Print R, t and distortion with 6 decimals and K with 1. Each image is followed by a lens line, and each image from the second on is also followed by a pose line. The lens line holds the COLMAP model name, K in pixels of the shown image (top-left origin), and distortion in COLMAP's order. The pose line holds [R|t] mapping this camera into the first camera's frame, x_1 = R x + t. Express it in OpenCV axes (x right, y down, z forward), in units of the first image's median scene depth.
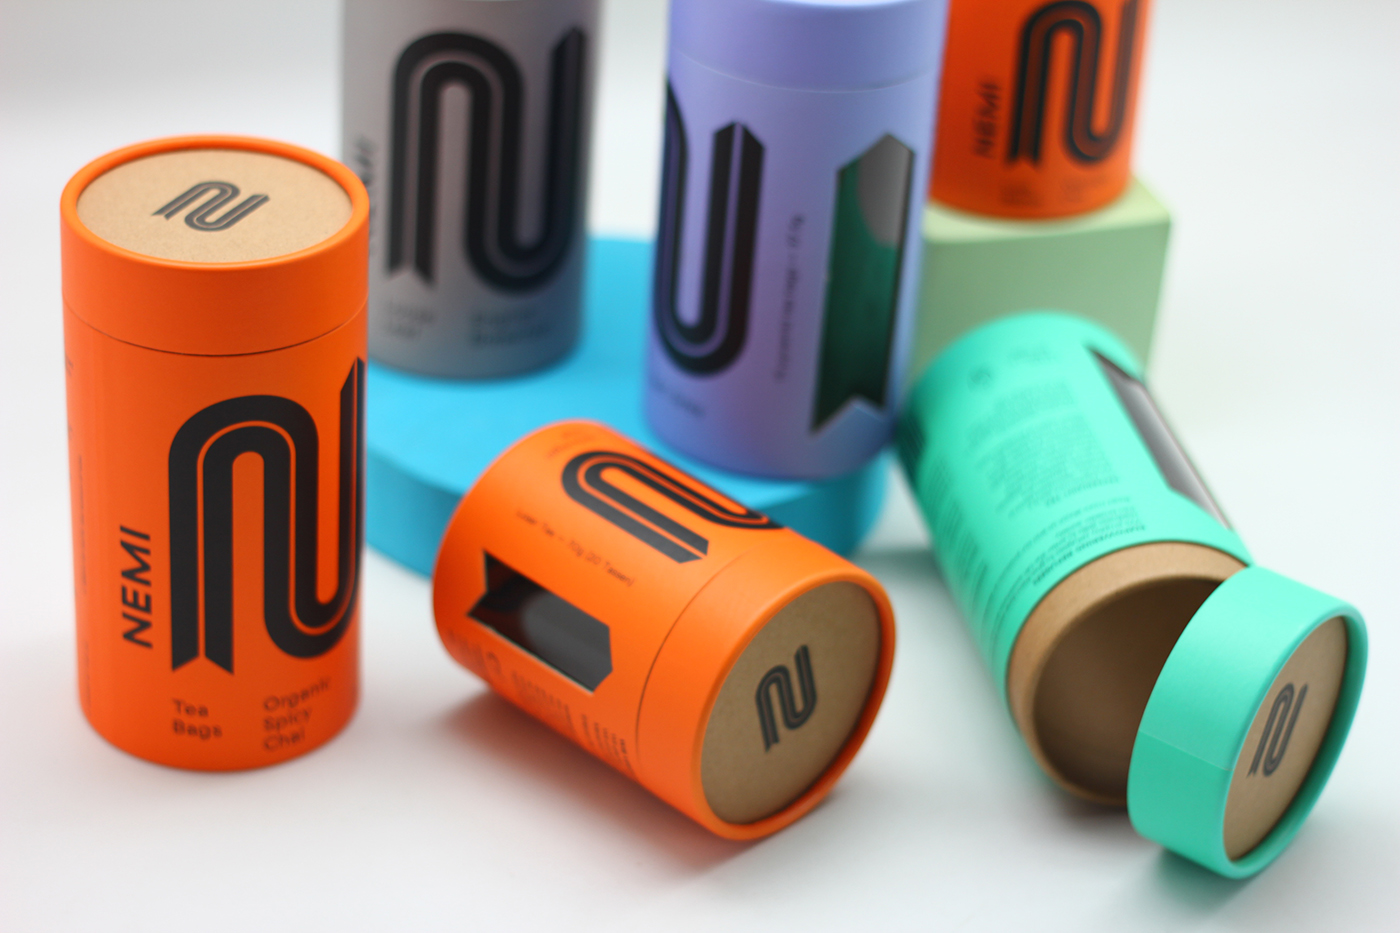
lens RADIAL K [[3460.4, 0, 665.2], [0, 3460.4, 471.6], [0, 0, 1]] dist [-0.095828, 0.000000]
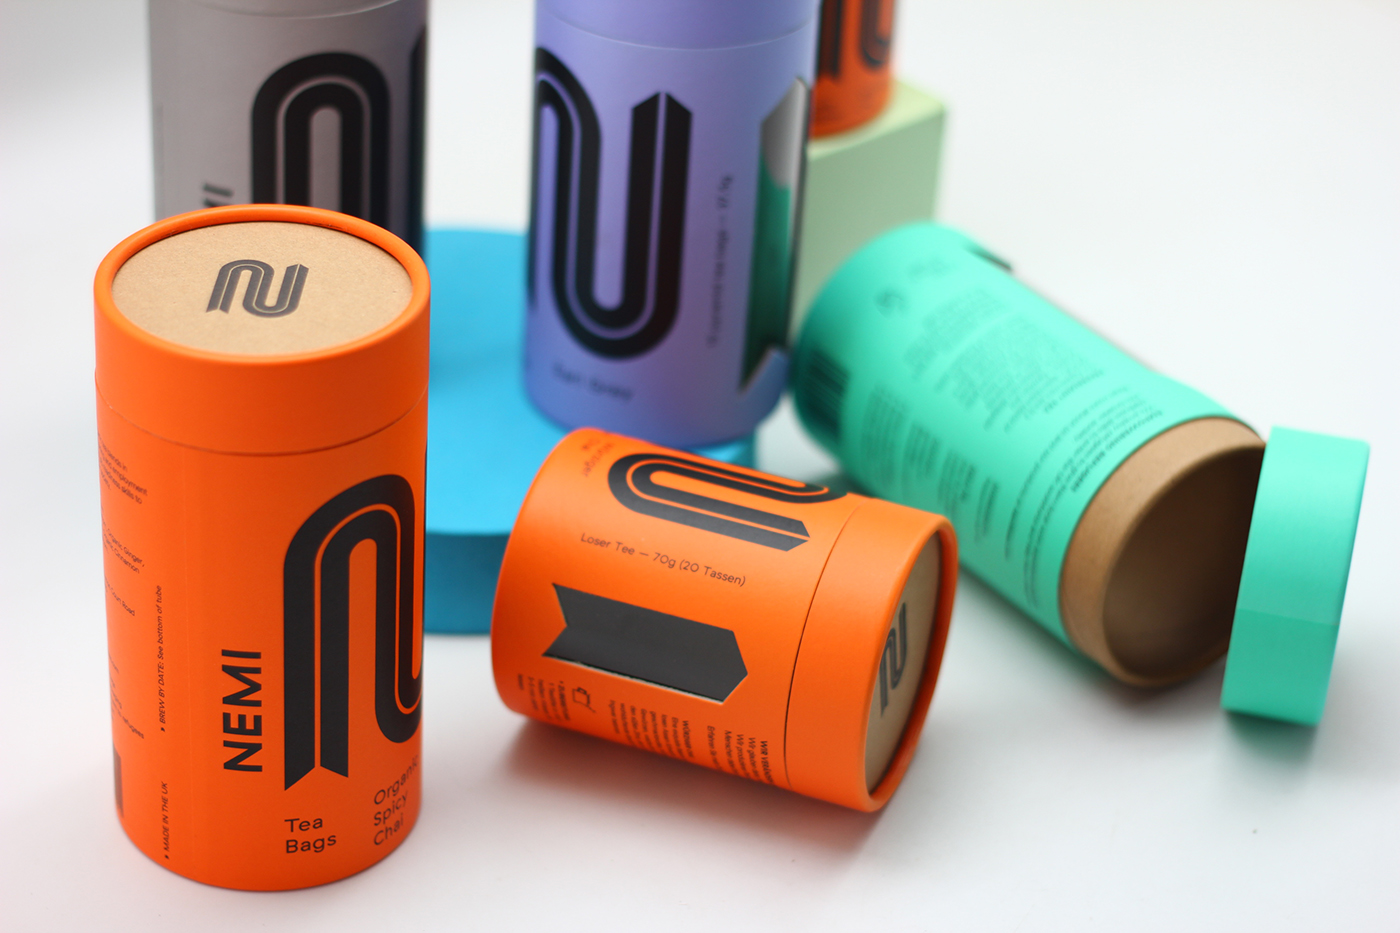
lens RADIAL K [[3460.4, 0, 702.9], [0, 3460.4, 464.0], [0, 0, 1]] dist [-0.095828, 0.000000]
pose [[0.912623, -0.219365, 0.344960, -0.338180], [0.204901, 0.975642, 0.078343, -0.076263], [-0.353743, -0.000815, 0.935342, 0.095188]]
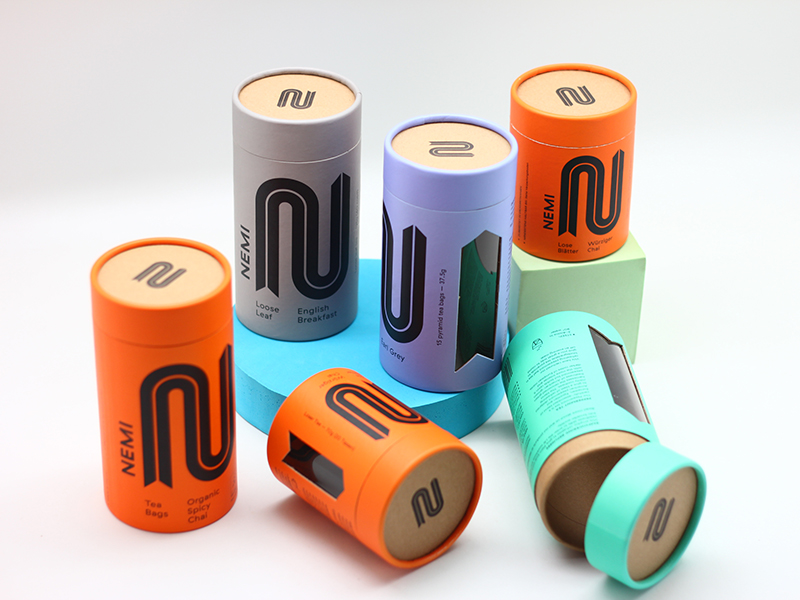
lens RADIAL K [[2231.2, 0, 400.3], [0, 2231.2, 299.8], [0, 0, 1]] dist [-0.057257, 0.000000]
pose [[0.996778, 0.002107, -0.080185, 0.126989], [-0.001163, 0.999930, 0.011808, -0.075207], [0.080204, -0.011677, 0.996710, -0.370869]]
